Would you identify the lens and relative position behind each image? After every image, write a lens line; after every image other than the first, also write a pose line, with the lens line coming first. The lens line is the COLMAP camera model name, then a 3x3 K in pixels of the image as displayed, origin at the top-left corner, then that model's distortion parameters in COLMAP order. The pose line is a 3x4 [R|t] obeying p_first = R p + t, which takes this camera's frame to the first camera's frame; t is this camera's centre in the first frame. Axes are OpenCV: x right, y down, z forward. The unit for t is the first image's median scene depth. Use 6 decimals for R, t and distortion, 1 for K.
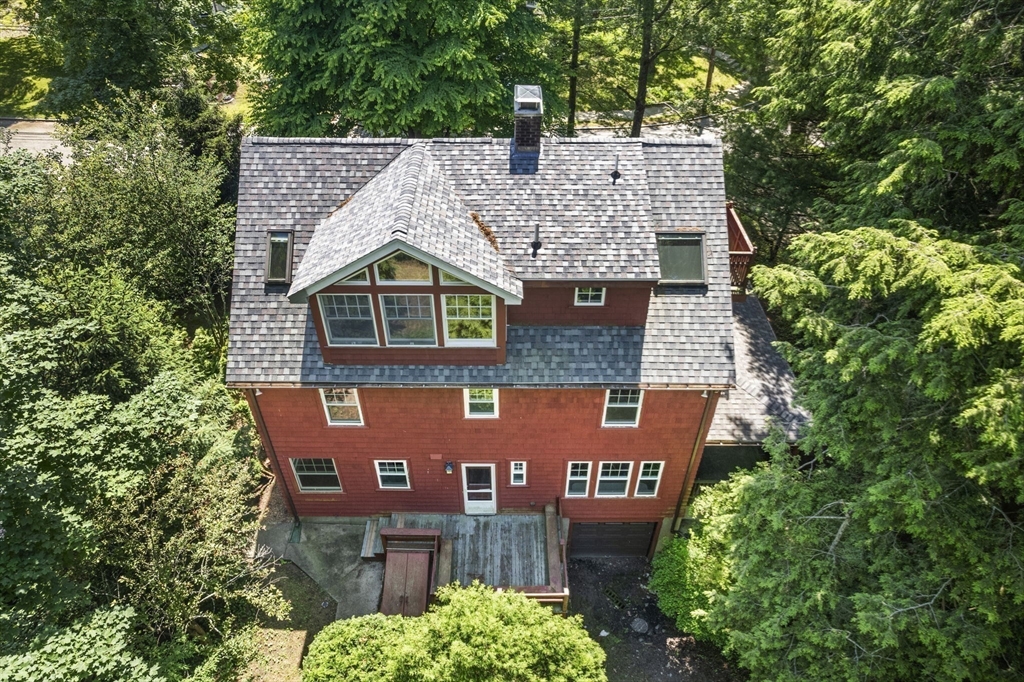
lens RADIAL K [[658.6, 0, 511.8], [0, 658.6, 346.6], [0, 0, 1]] dist [-0.029337, 0.000471]
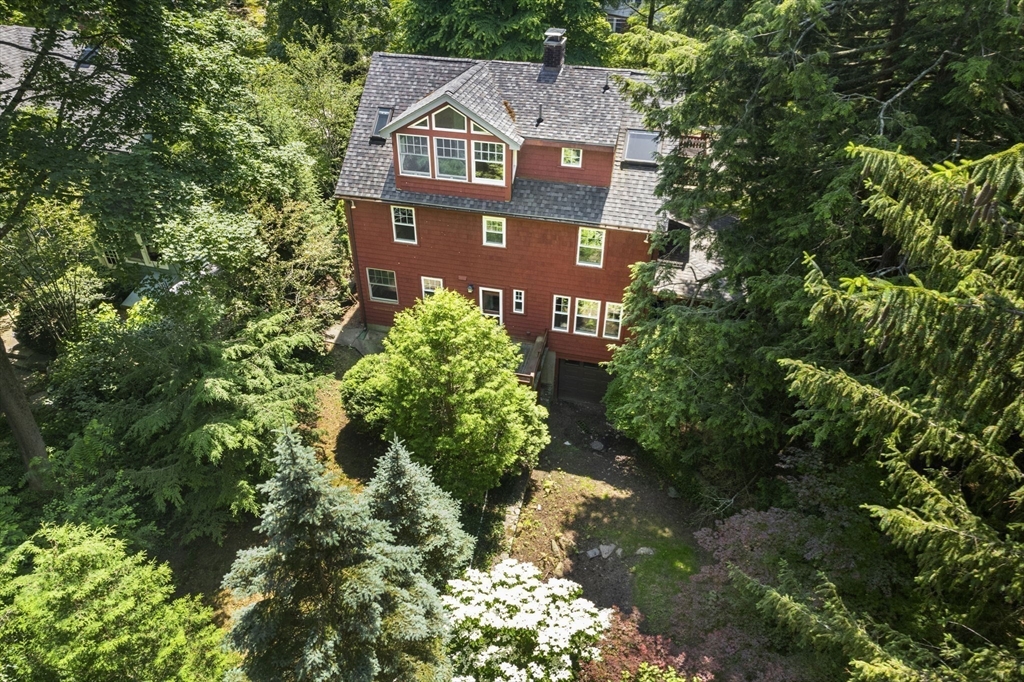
lens RADIAL K [[658.6, 0, 508.7], [0, 658.6, 335.7], [0, 0, 1]] dist [-0.029337, 0.000471]
pose [[0.970486, 0.144014, -0.193432, 0.312282], [-0.161968, 0.983517, -0.080379, 0.439071], [0.178668, 0.109337, 0.977816, -0.412104]]
